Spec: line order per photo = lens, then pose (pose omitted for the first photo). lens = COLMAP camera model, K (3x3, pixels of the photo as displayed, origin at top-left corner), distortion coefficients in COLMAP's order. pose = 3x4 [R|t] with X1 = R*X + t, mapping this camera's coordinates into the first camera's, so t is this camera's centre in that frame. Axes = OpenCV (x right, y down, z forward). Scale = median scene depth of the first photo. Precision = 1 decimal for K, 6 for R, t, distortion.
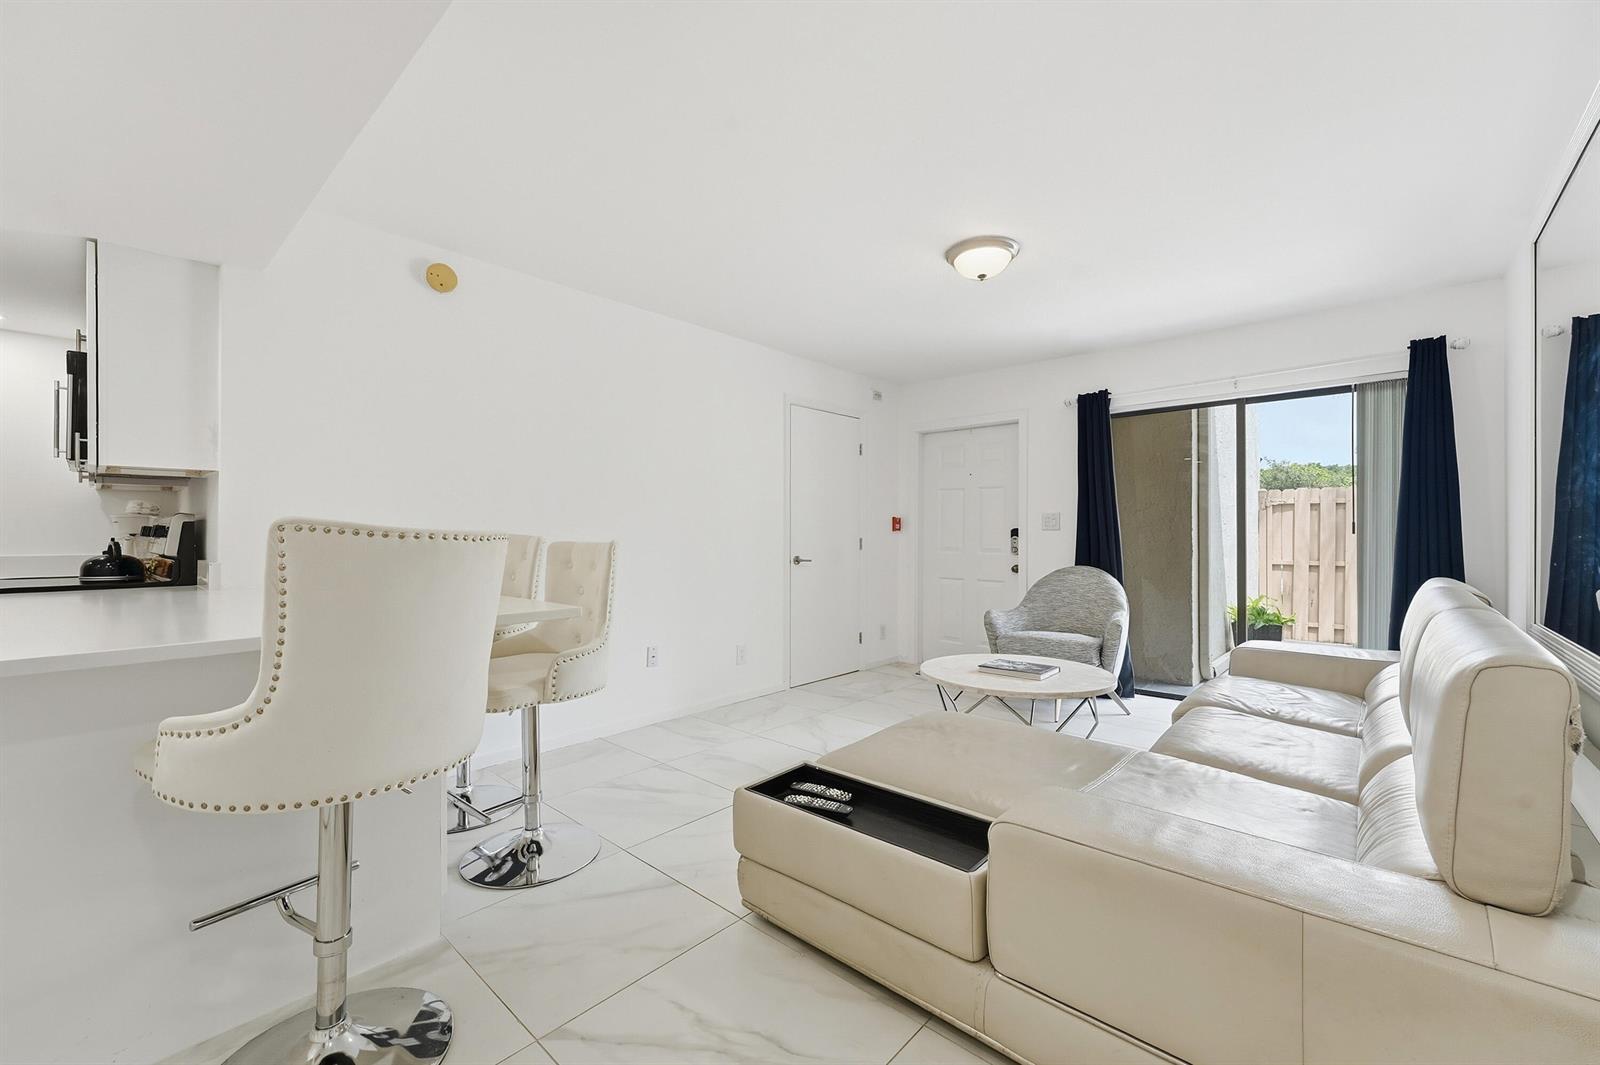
lens RADIAL K [[642.2, 0, 796.3], [0, 642.2, 532.7], [0, 0, 1]] dist [0.003714, 0.000083]
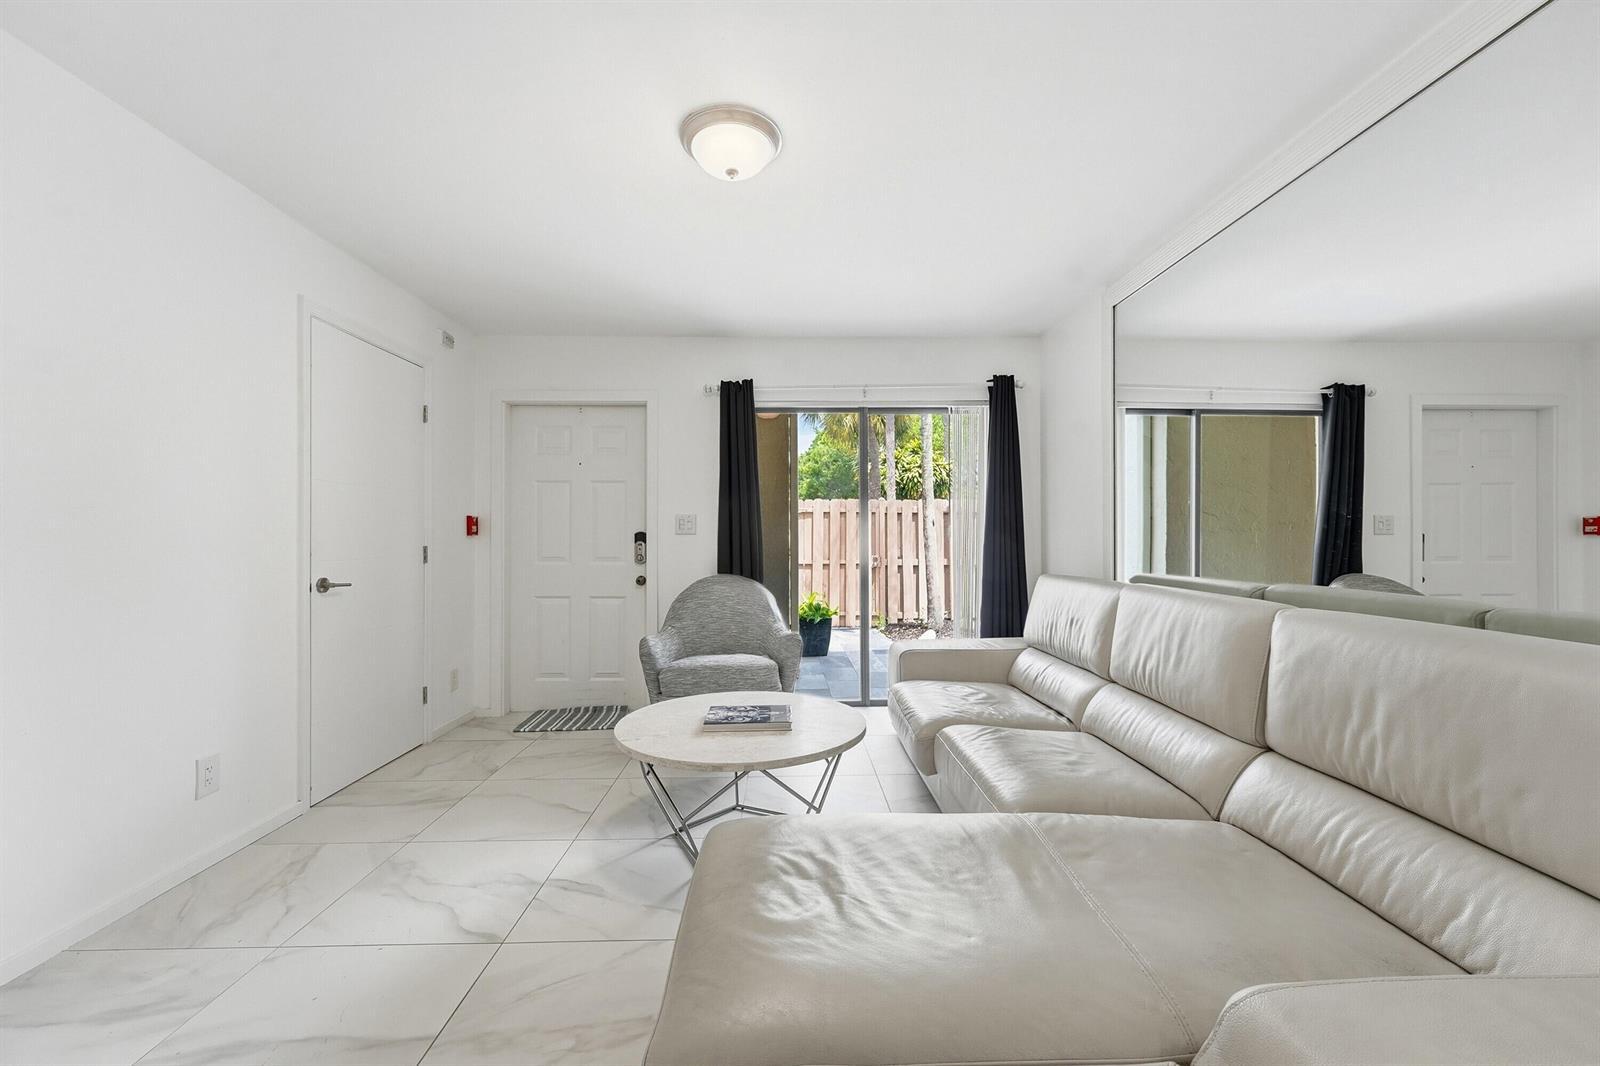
lens RADIAL K [[642.2, 0, 797.6], [0, 642.2, 536.3], [0, 0, 1]] dist [0.003714, 0.000083]
pose [[0.727297, -0.002362, 0.686318, -0.090141], [0.003630, 0.999993, -0.000405, -0.000457], [-0.686313, 0.002786, 0.727301, 0.282955]]
